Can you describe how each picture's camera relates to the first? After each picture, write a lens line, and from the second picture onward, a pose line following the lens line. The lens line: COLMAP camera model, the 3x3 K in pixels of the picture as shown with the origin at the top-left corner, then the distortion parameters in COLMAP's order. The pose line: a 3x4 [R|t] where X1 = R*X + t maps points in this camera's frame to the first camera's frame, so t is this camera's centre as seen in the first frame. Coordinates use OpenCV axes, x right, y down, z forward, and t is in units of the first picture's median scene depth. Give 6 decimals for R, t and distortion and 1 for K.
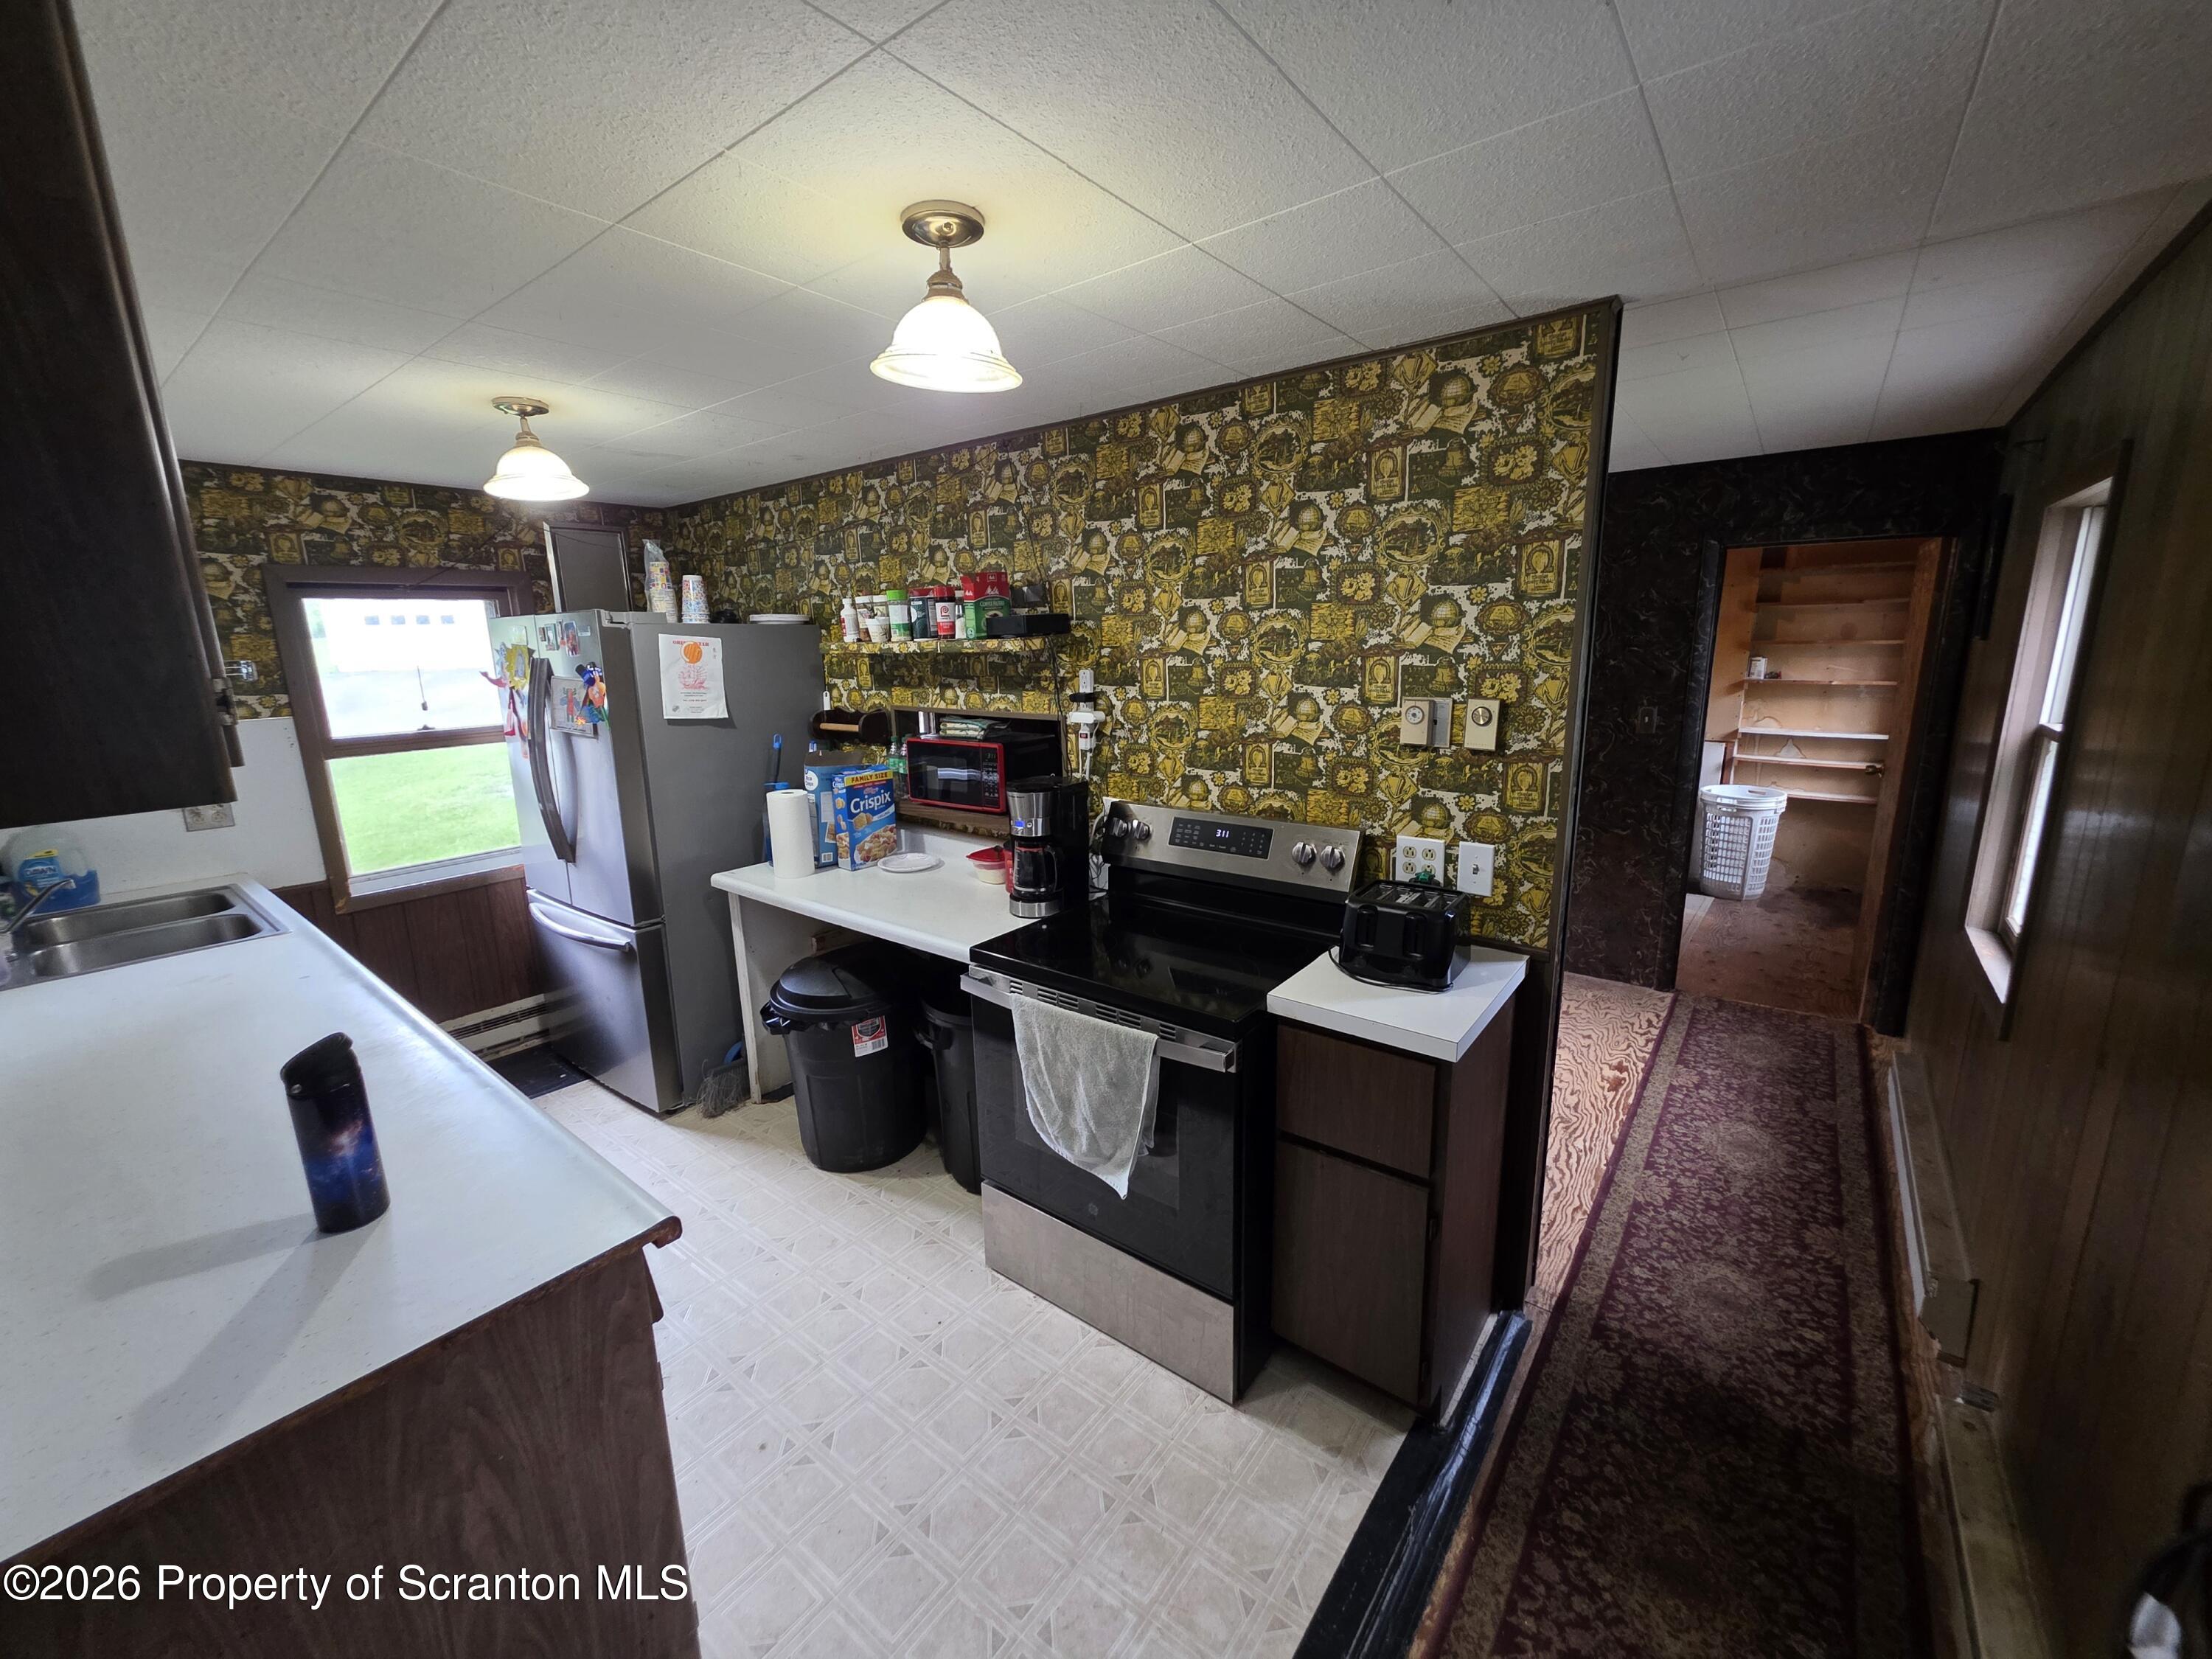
lens RADIAL K [[887.8, 0, 1099.8], [0, 887.8, 825.9], [0, 0, 1]] dist [0.002258, 0.000026]
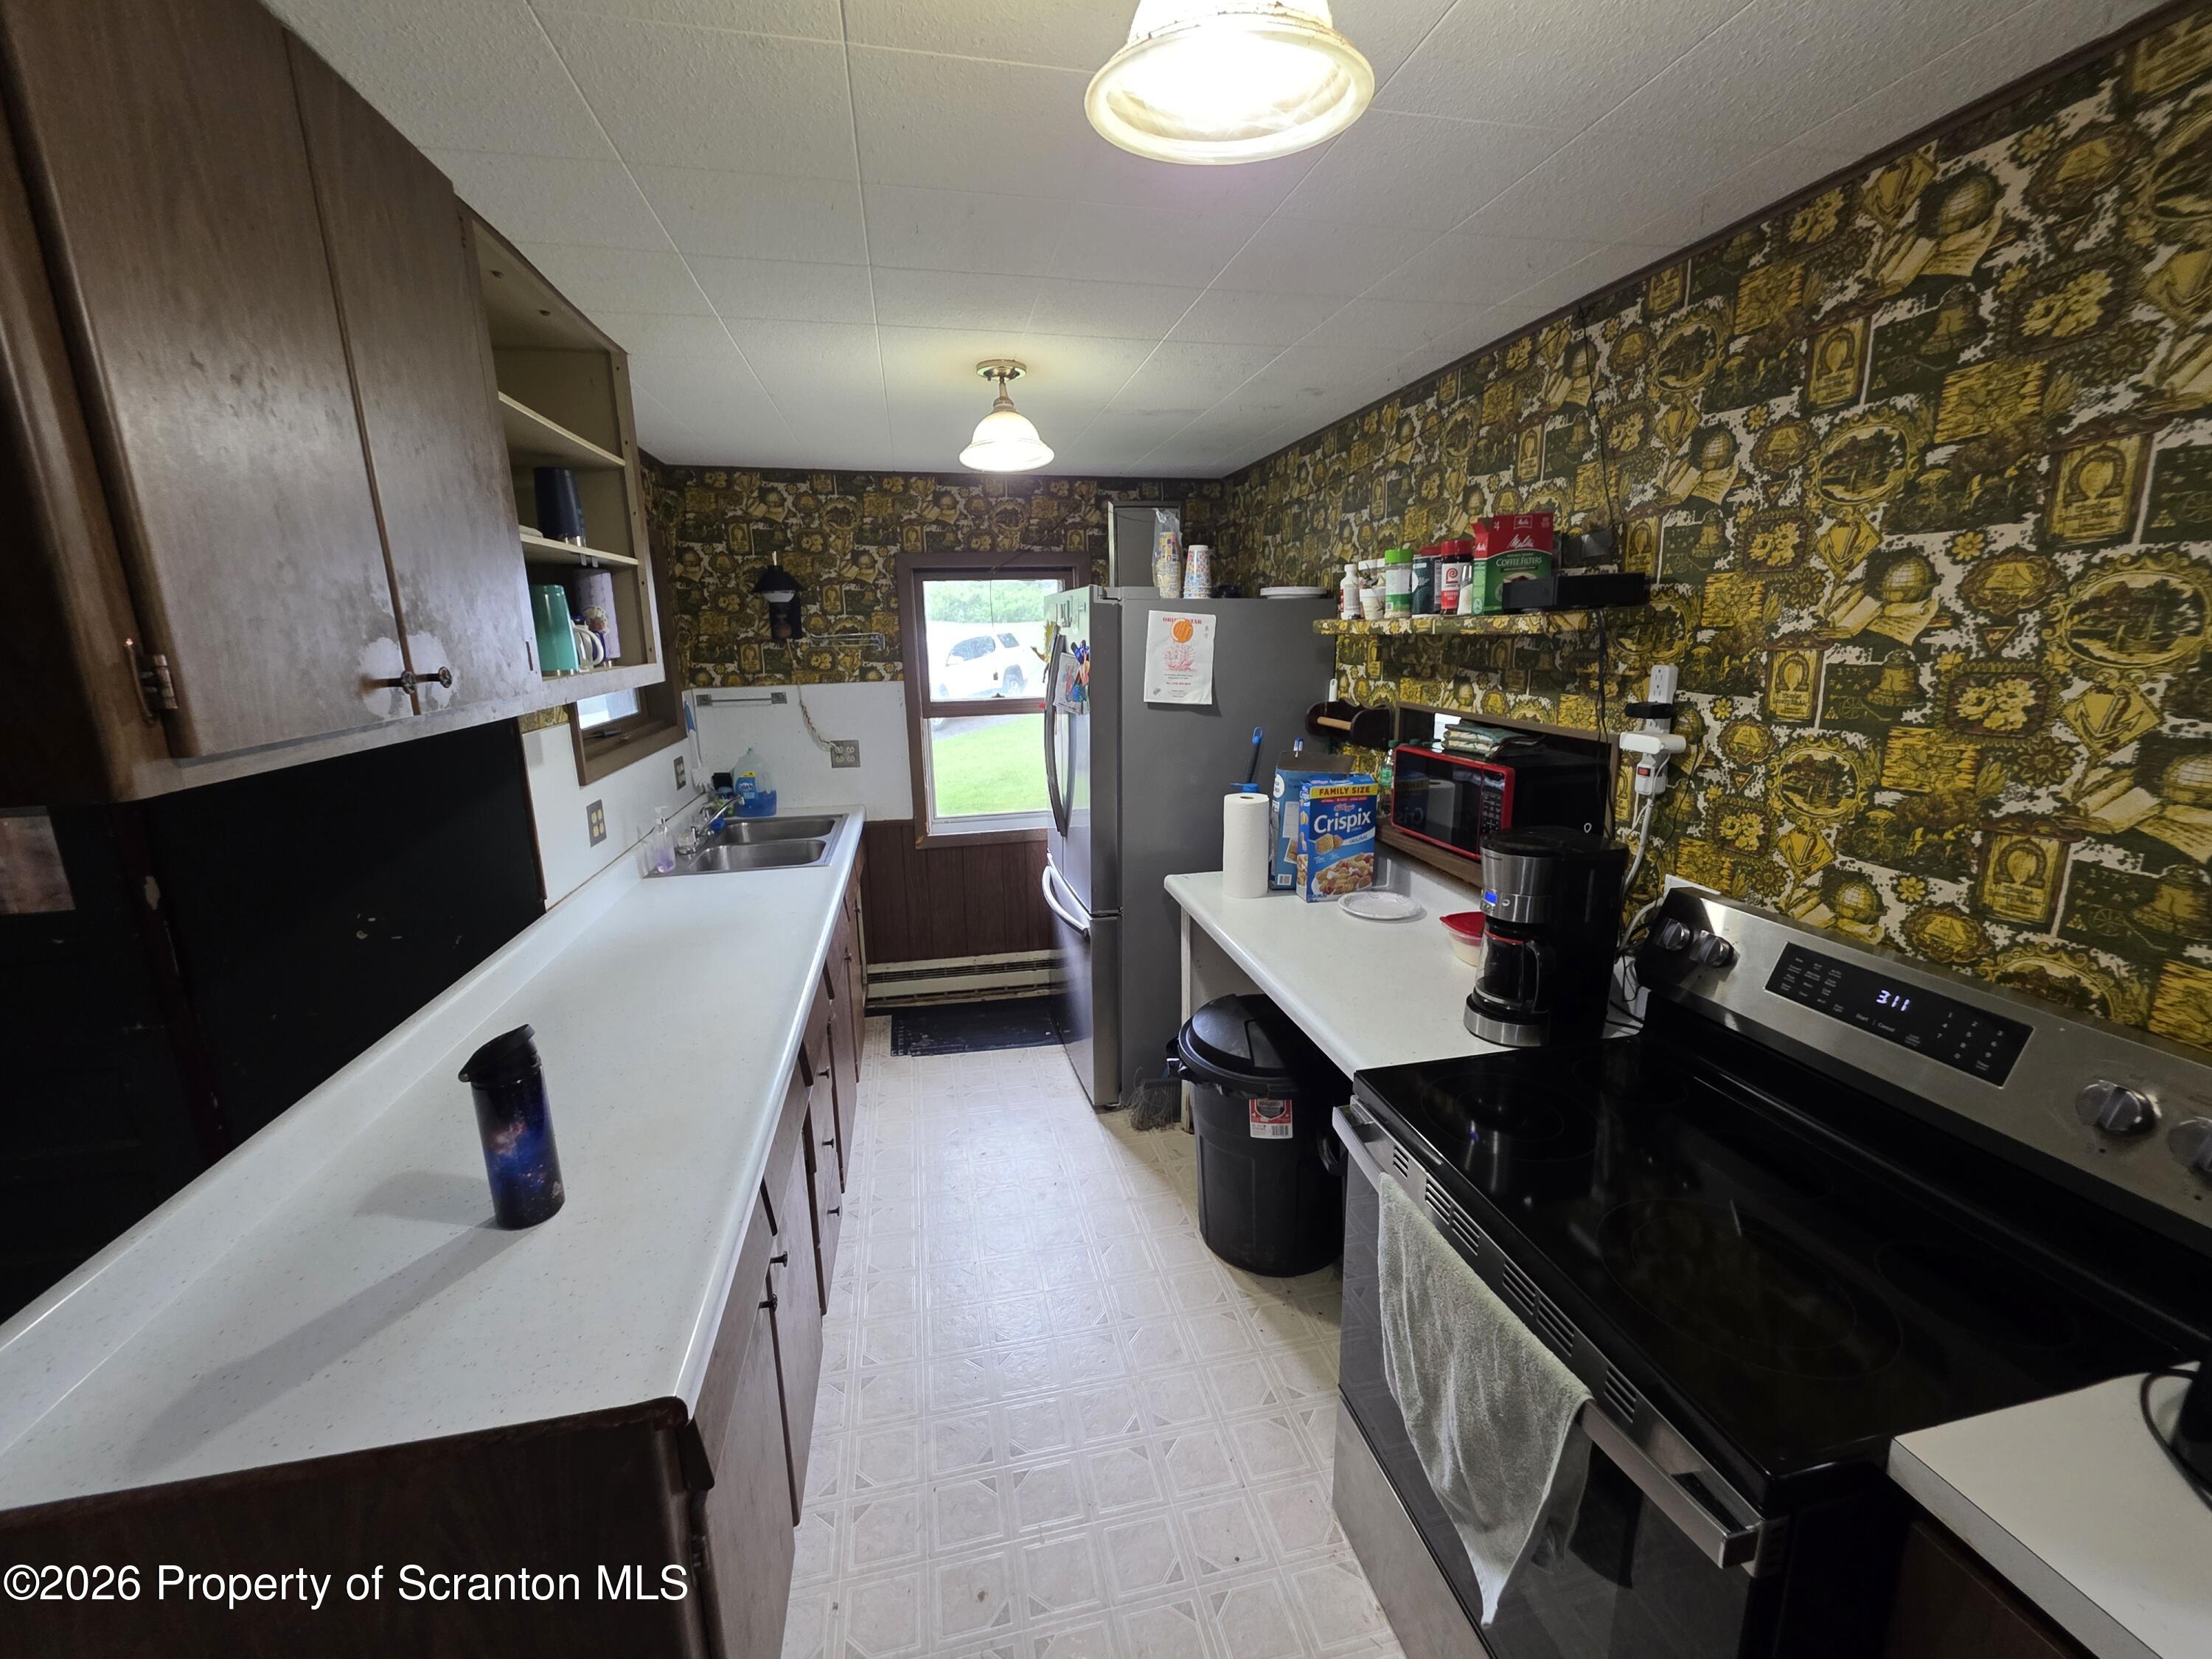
lens RADIAL K [[887.8, 0, 1097.7], [0, 887.8, 821.2], [0, 0, 1]] dist [0.002258, 0.000026]
pose [[0.766977, 0.144195, -0.625263, 0.081223], [-0.132972, 0.988988, 0.064966, -0.056912], [0.627745, 0.033316, 0.777706, 0.280470]]
